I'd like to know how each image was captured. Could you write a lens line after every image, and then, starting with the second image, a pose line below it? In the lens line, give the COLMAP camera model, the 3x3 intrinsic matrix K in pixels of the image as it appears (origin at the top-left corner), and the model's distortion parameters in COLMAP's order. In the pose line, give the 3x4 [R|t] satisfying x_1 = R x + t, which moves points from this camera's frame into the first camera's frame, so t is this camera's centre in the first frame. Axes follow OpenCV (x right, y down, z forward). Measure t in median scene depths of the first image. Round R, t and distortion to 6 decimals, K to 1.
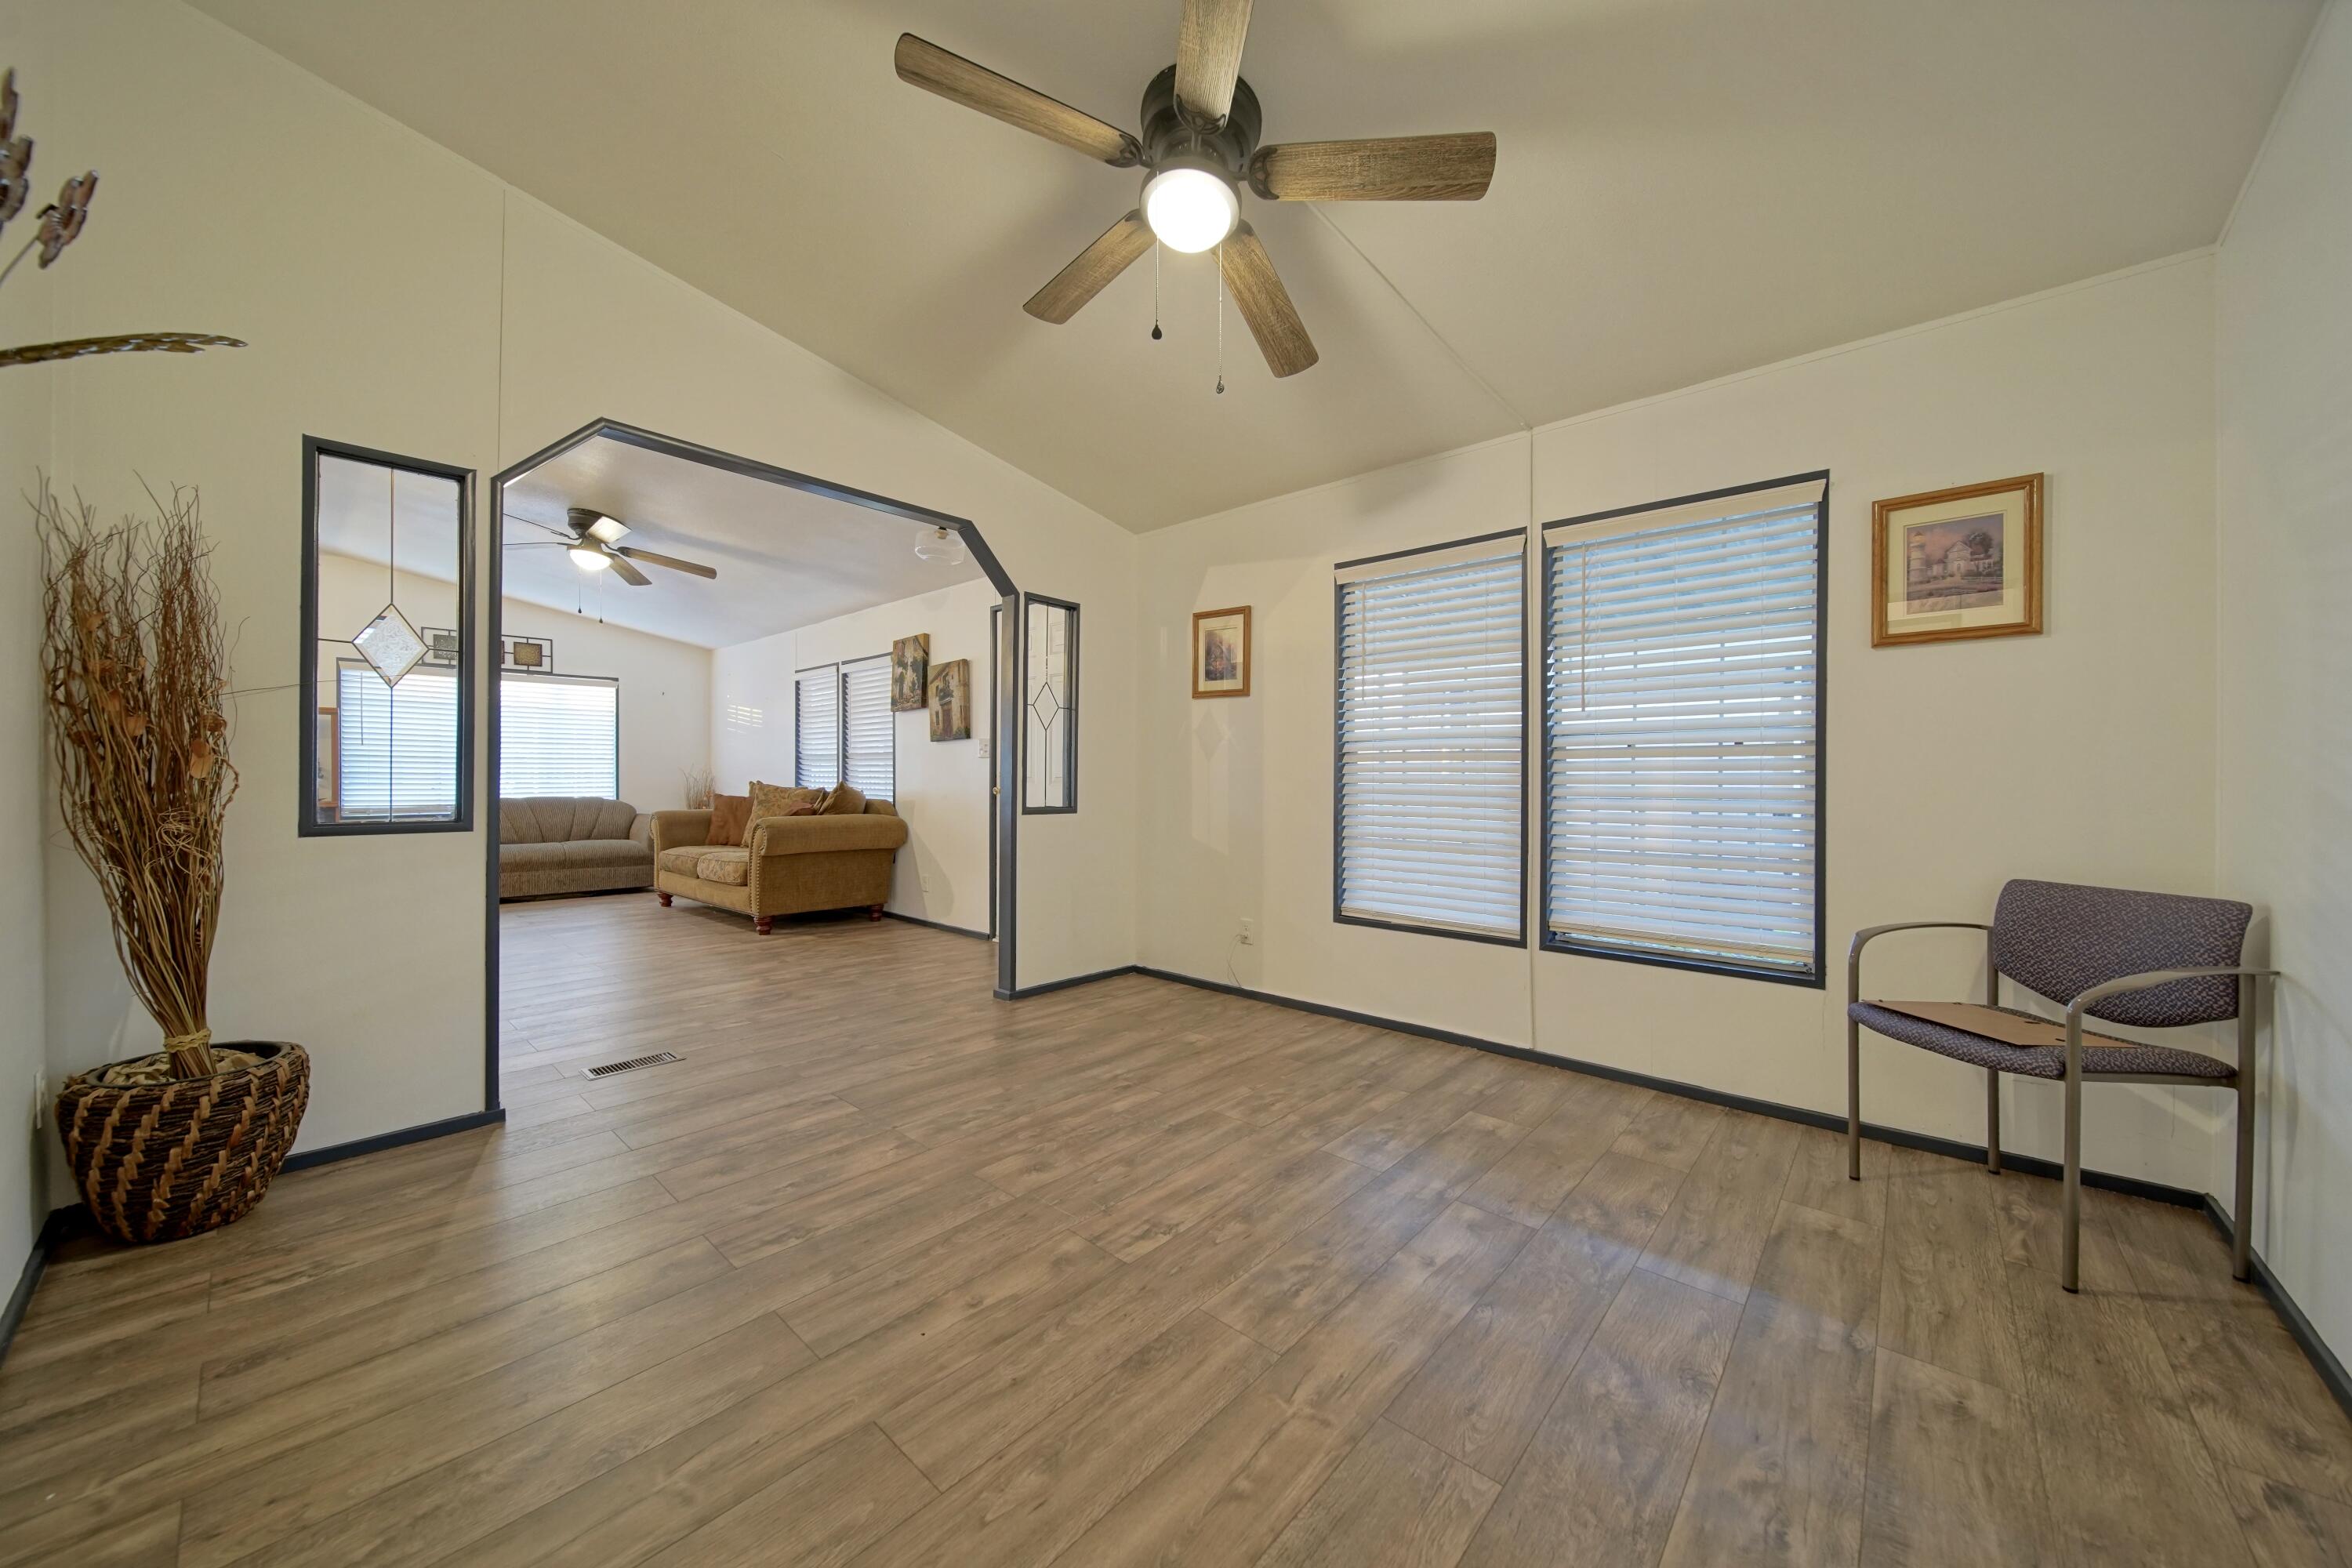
lens RADIAL K [[835.9, 0, 1171.7], [0, 835.9, 776.3], [0, 0, 1]] dist [-0.000788, -0.000200]
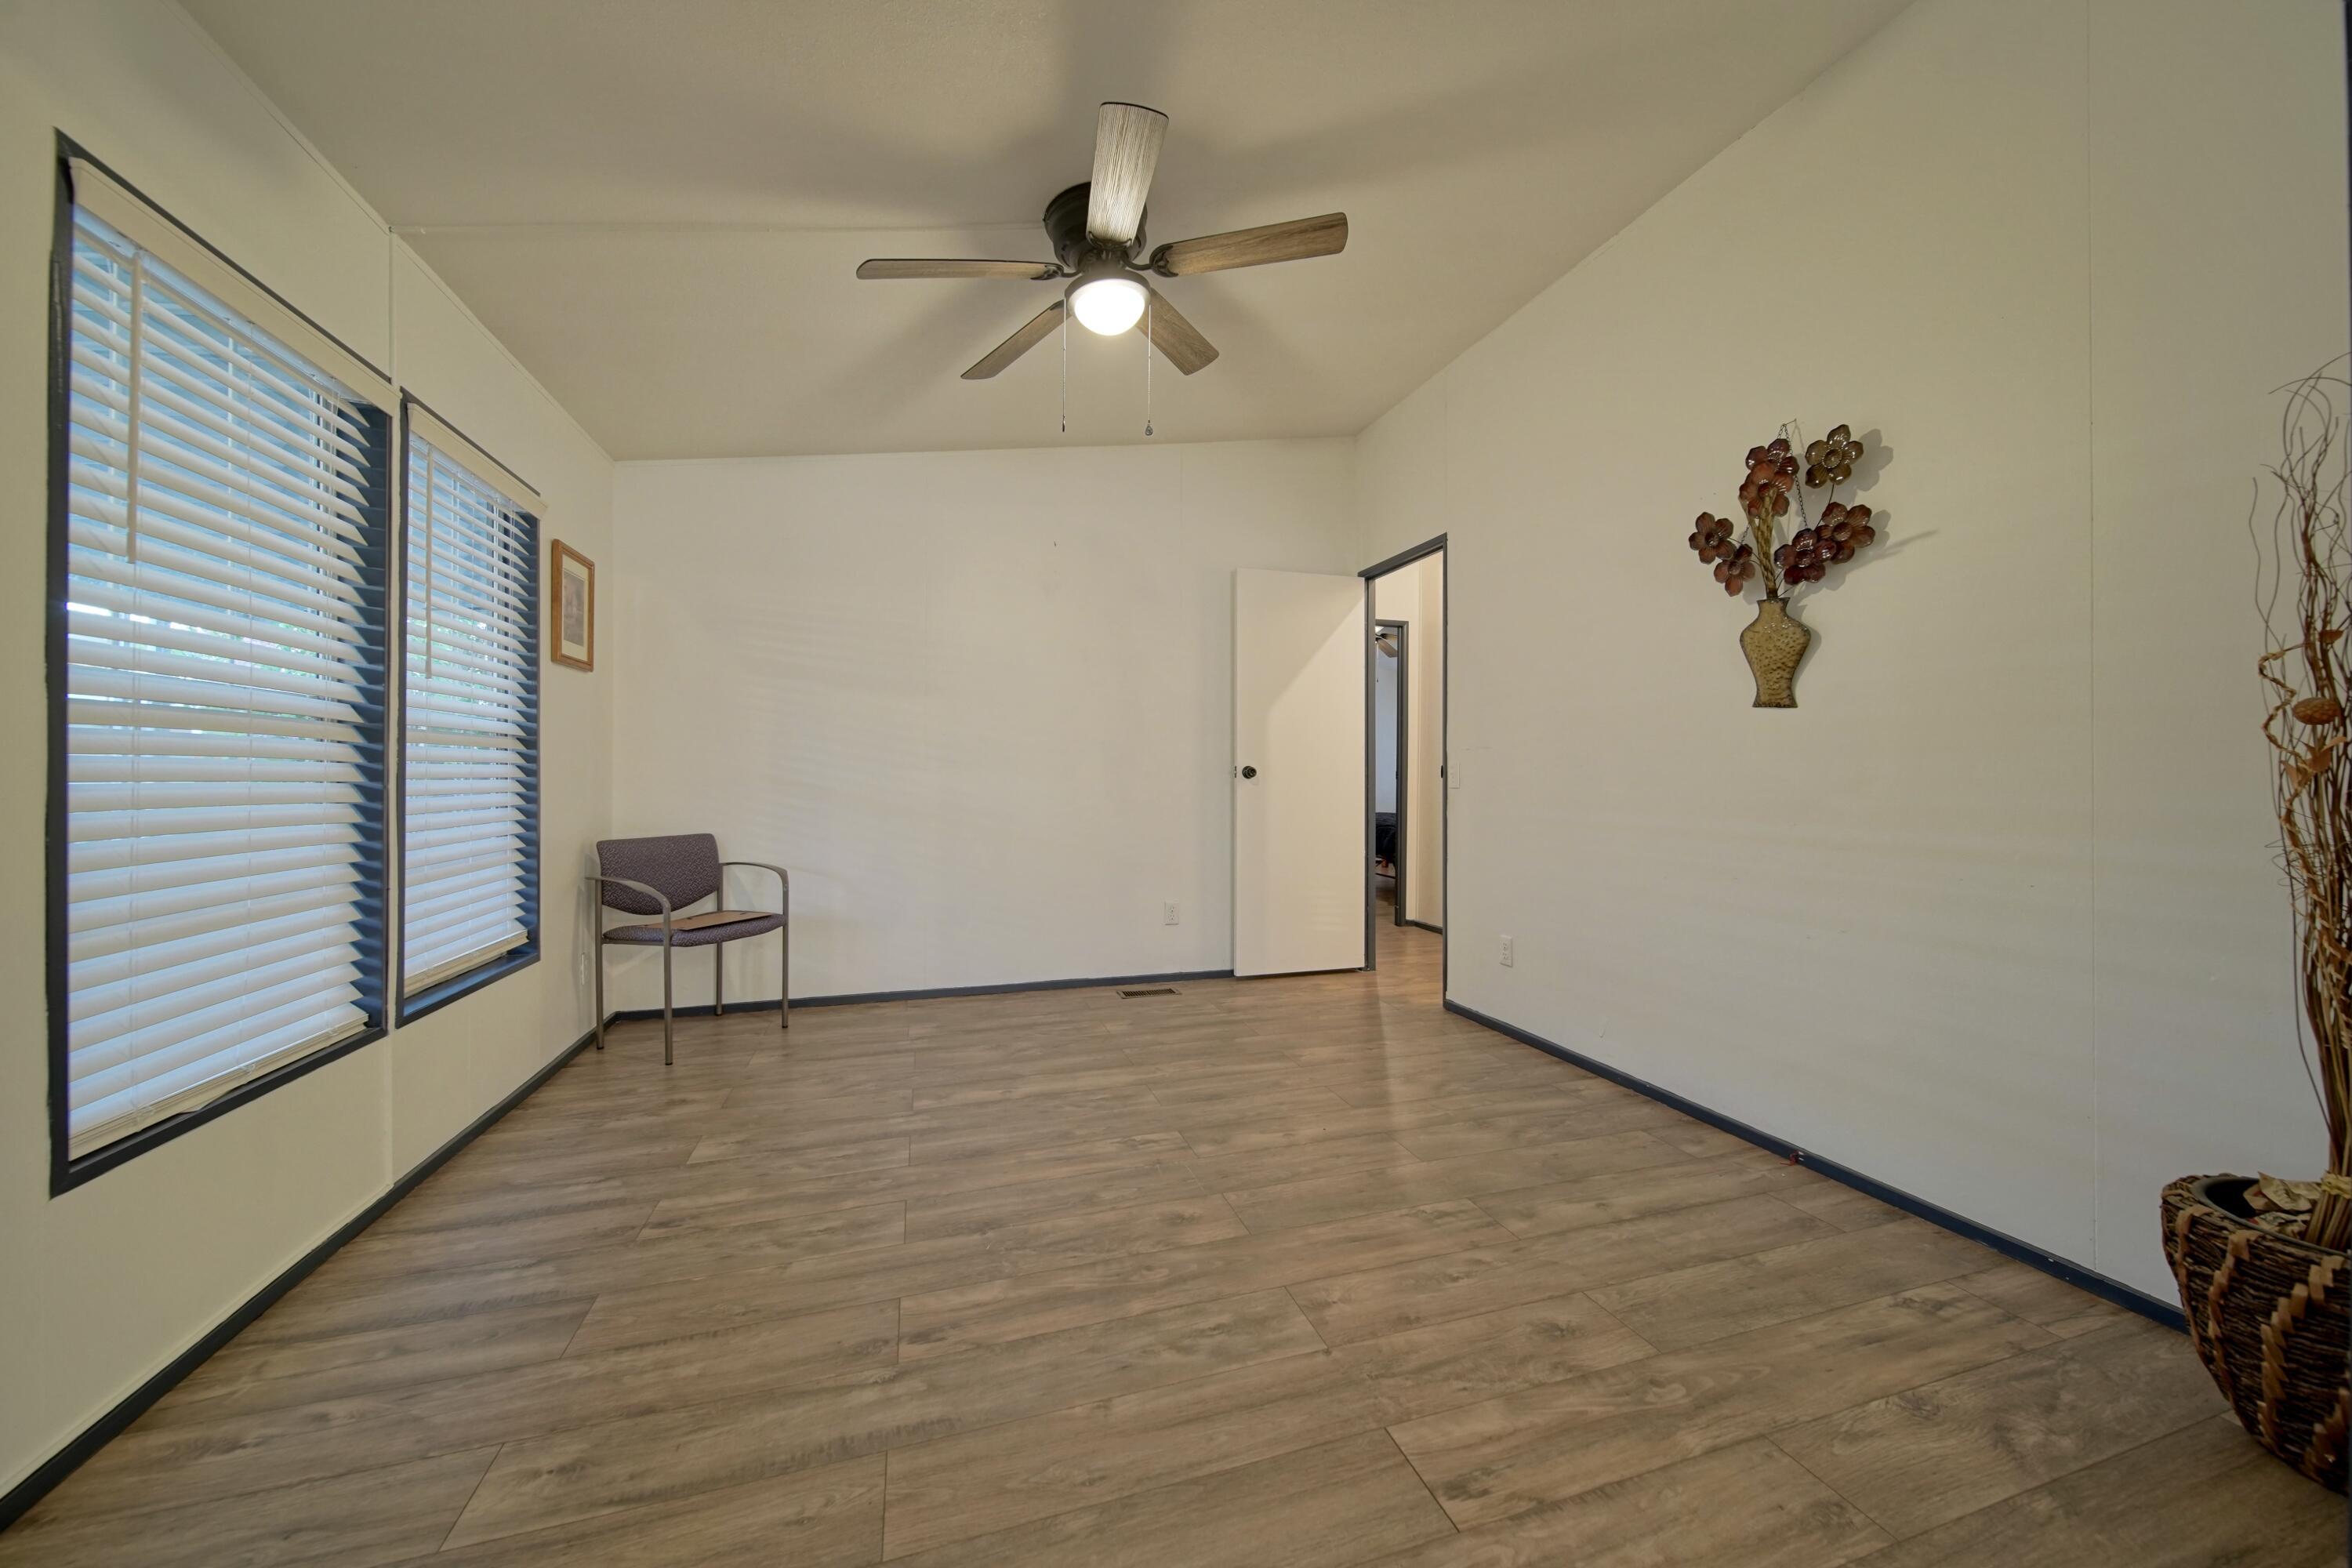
lens RADIAL K [[835.9, 0, 1171.7], [0, 835.9, 776.3], [0, 0, 1]] dist [-0.000788, -0.000200]
pose [[-0.854209, -0.009331, 0.519847, -0.587681], [-0.011739, 0.999930, -0.001340, -0.002068], [-0.519798, -0.007247, -0.854259, 1.698536]]
